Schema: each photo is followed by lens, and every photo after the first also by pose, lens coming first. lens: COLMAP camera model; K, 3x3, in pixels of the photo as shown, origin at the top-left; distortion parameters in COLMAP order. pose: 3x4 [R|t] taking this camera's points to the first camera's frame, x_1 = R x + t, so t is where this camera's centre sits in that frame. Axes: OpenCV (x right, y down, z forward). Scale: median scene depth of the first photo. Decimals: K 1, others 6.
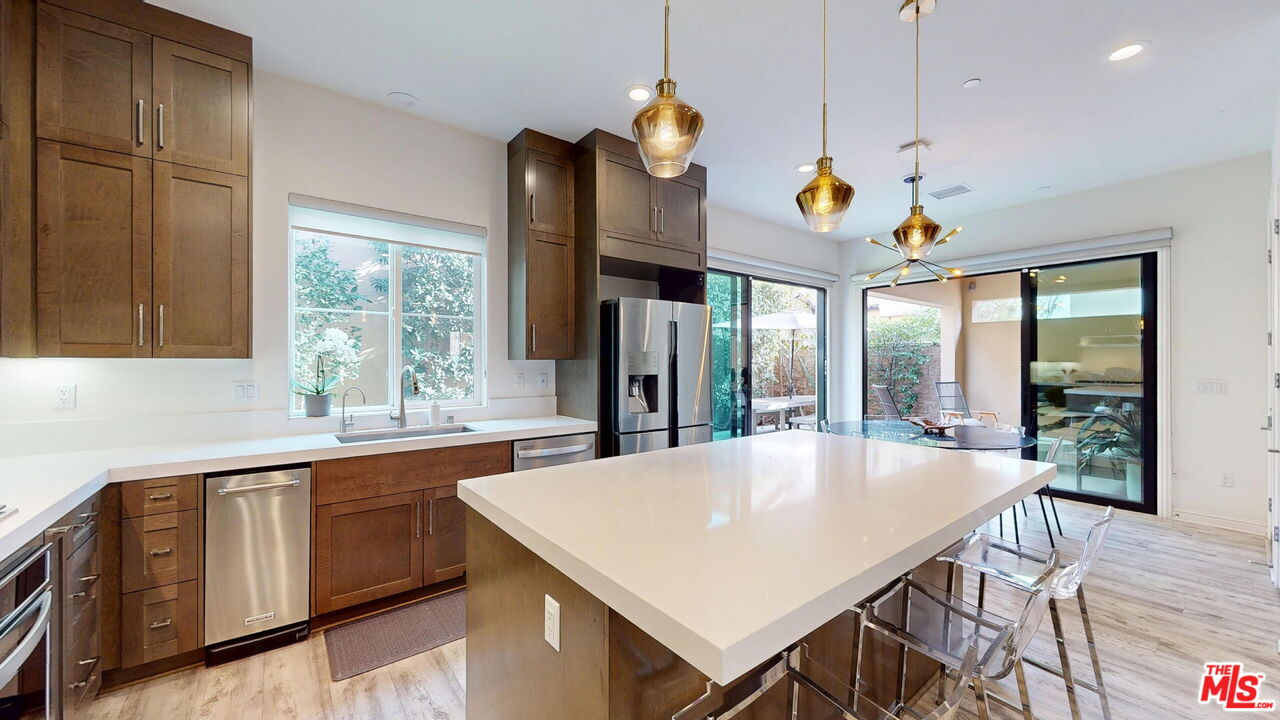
lens RADIAL K [[468.4, 0, 640.0], [0, 468.4, 360.0], [0, 0, 1]] dist [-0.000864, -0.000110]
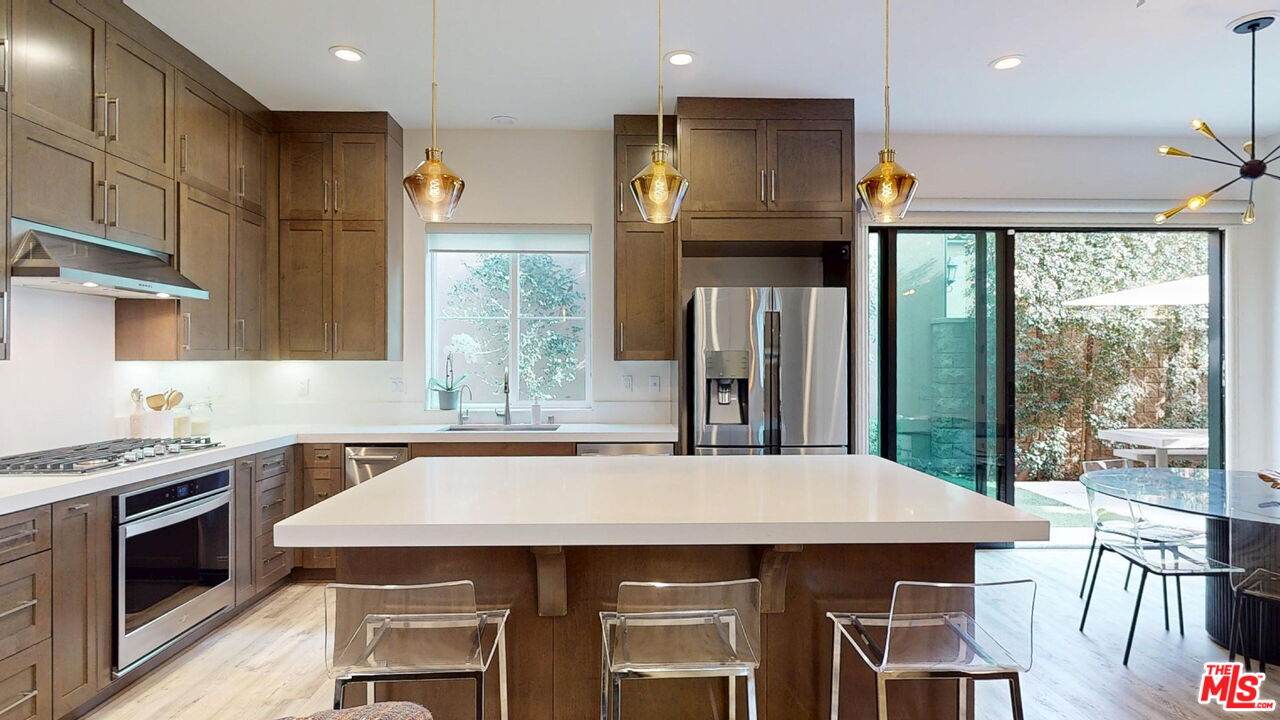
lens RADIAL K [[664.9, 0, 640.0], [0, 664.9, 360.0], [0, 0, 1]] dist [0.000323, -0.000066]
pose [[0.804863, -0.003091, -0.593452, 0.646785], [0.002218, 0.999995, -0.002201, 0.000659], [0.593456, 0.000456, 0.804866, -0.048569]]
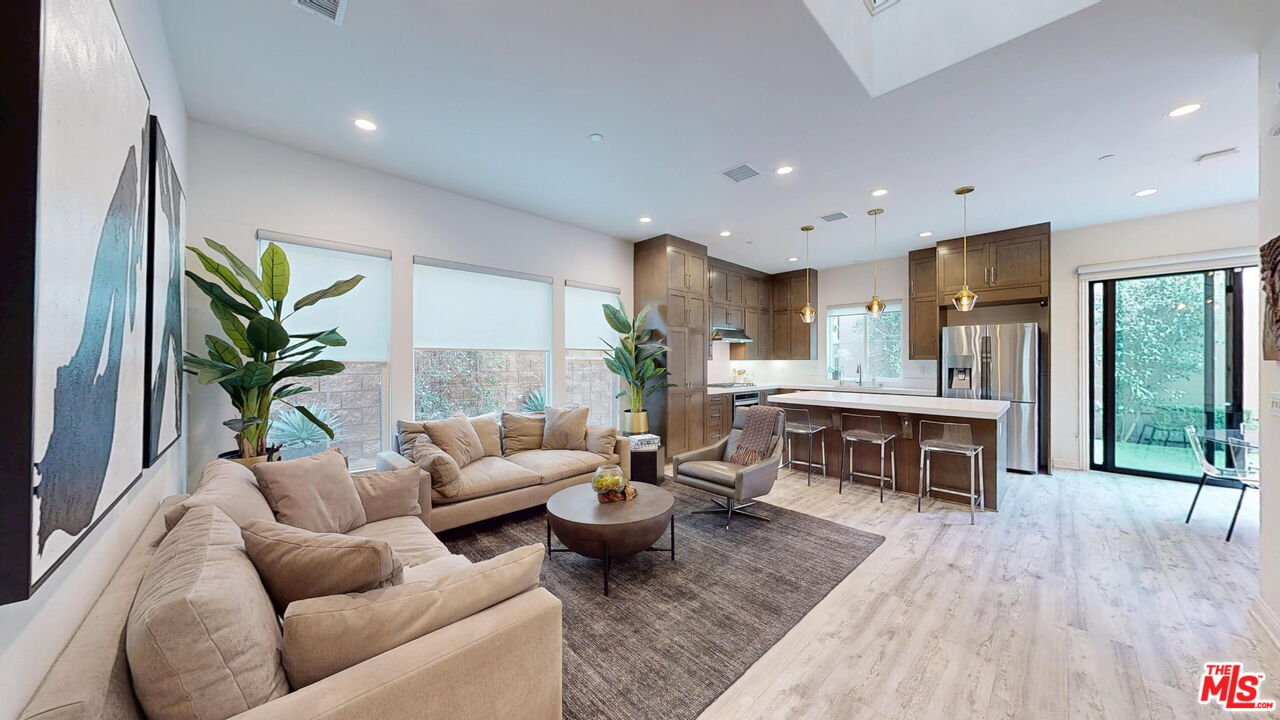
lens RADIAL K [[403.8, 0, 640.0], [0, 403.8, 360.0], [0, 0, 1]] dist [-0.000086, -0.000002]
pose [[0.098815, -0.003727, -0.995099, 1.604700], [0.003983, 0.999986, -0.003350, 0.000959], [0.995098, -0.003632, 0.098829, -0.439352]]
